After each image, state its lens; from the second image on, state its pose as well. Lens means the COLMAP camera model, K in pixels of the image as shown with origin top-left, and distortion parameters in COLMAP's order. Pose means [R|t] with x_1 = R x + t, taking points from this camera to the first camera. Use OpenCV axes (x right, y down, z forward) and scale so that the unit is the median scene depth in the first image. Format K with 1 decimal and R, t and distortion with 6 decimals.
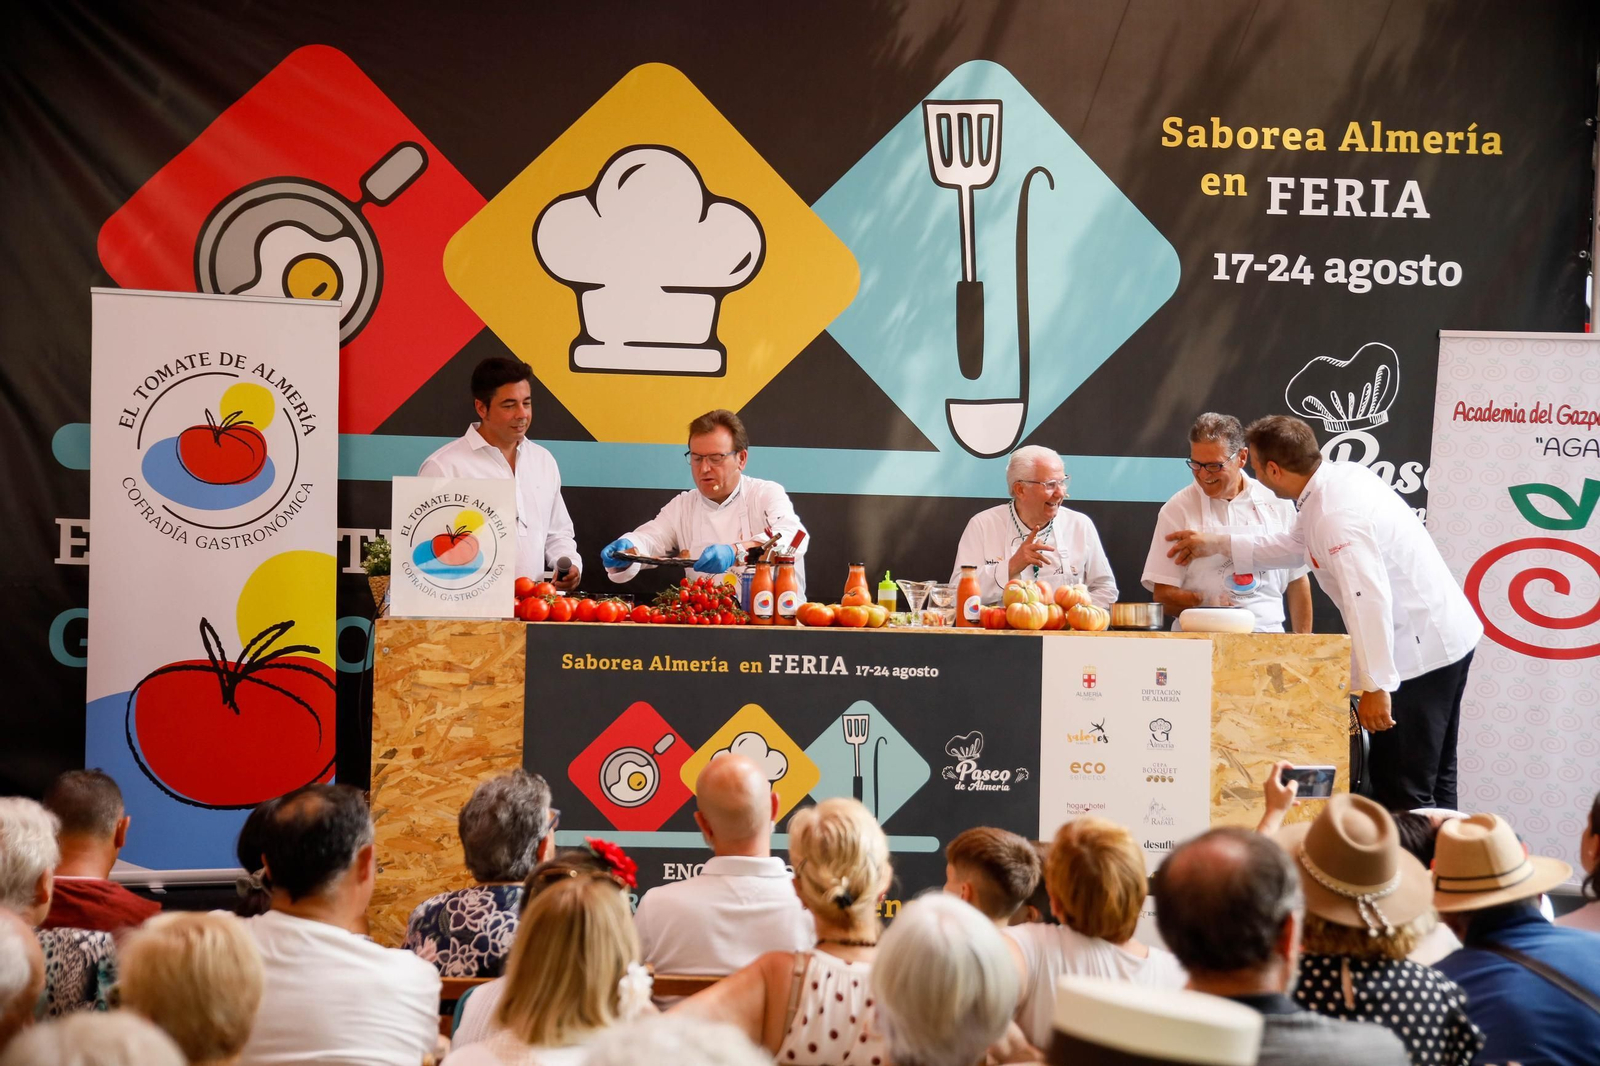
lens RADIAL K [[2742.3, 0, 813.3], [0, 2742.3, 524.0], [0, 0, 1]] dist [0.281045, 0.000000]
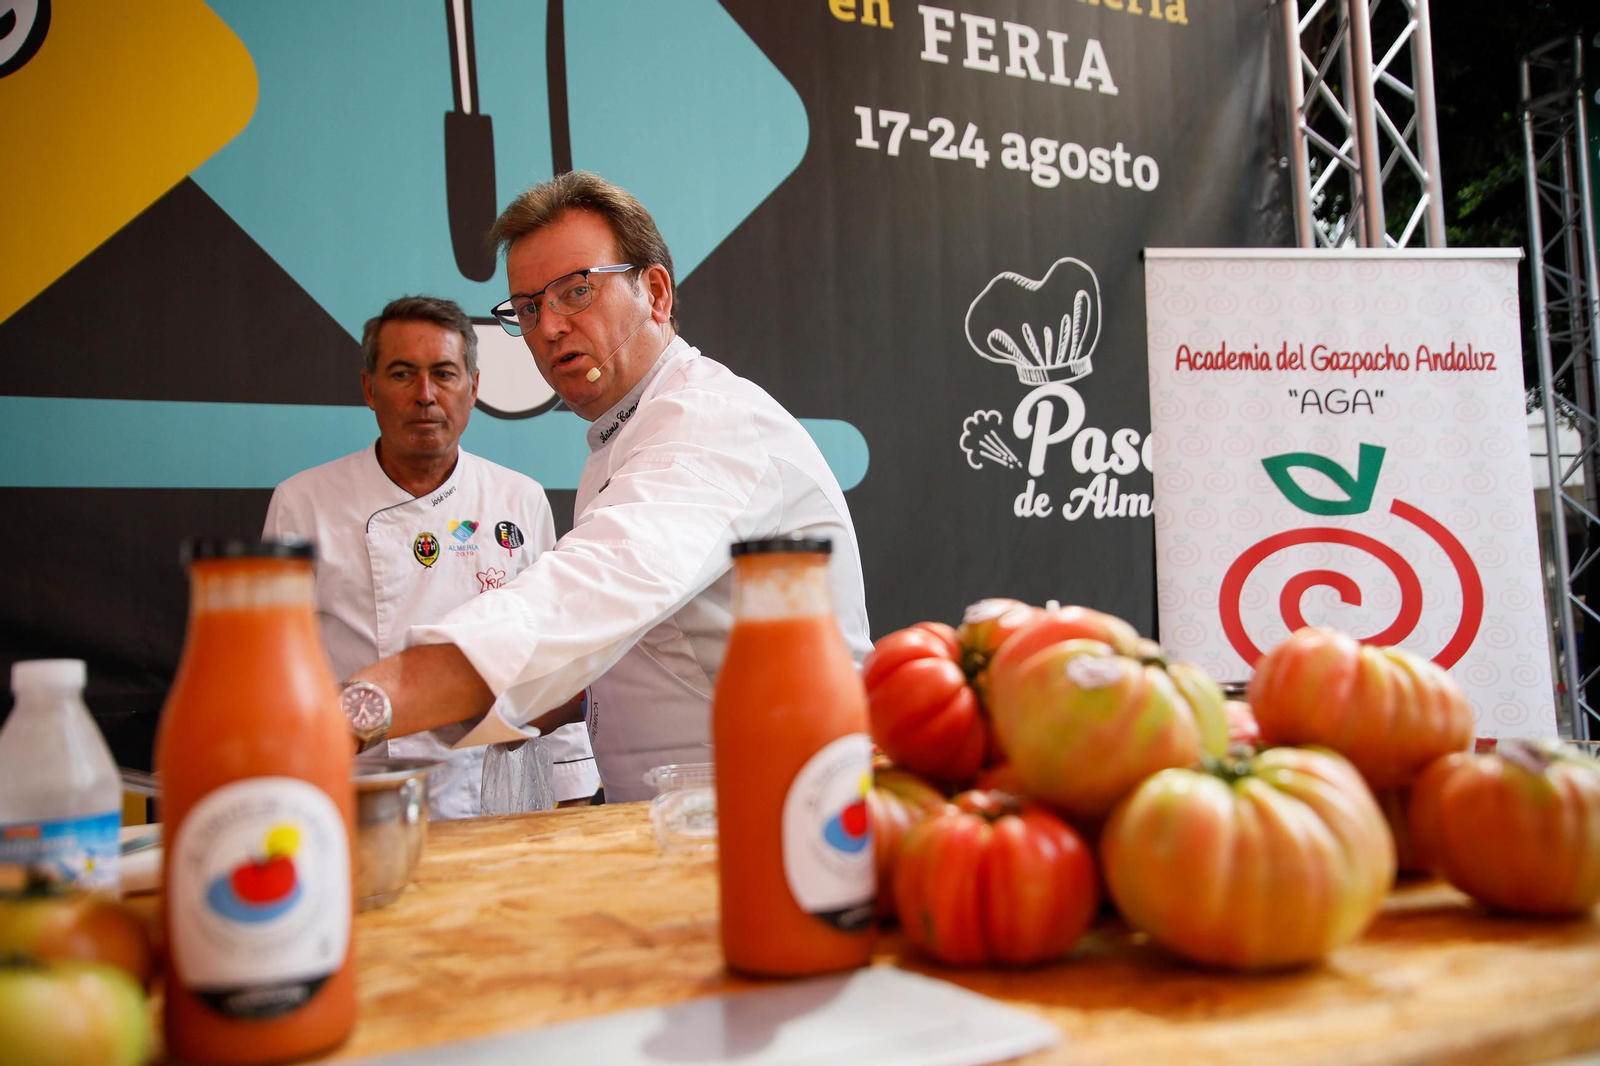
lens RADIAL K [[1329.3, 0, 801.3], [0, 1329.3, 539.1], [0, 0, 1]] dist [-0.032239, 0.065338]
pose [[0.944392, -0.035518, 0.326897, 0.028464], [0.052664, 0.997654, -0.043747, 0.015434], [-0.324576, 0.058530, 0.944047, 0.714808]]
